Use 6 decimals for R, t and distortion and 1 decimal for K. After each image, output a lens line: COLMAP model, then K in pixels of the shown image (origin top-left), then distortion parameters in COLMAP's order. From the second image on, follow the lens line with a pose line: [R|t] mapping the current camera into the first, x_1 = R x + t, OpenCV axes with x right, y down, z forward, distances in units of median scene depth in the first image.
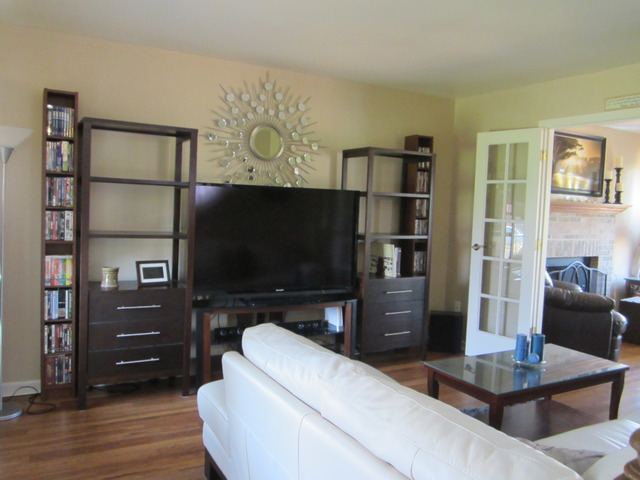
lens RADIAL K [[537.7, 0, 319.7], [0, 537.7, 237.8], [0, 0, 1]] dist [-0.010449, -0.042670]
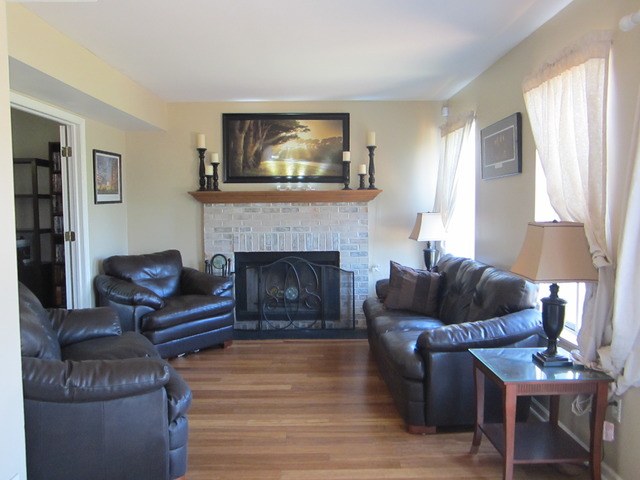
lens RADIAL K [[537.7, 0, 318.1], [0, 537.7, 241.7], [0, 0, 1]] dist [-0.010449, -0.042670]
pose [[0.860257, -0.014577, -0.509651, 0.961248], [0.007048, 0.999836, -0.016701, 0.034188], [0.509811, 0.010775, 0.860219, 0.241910]]
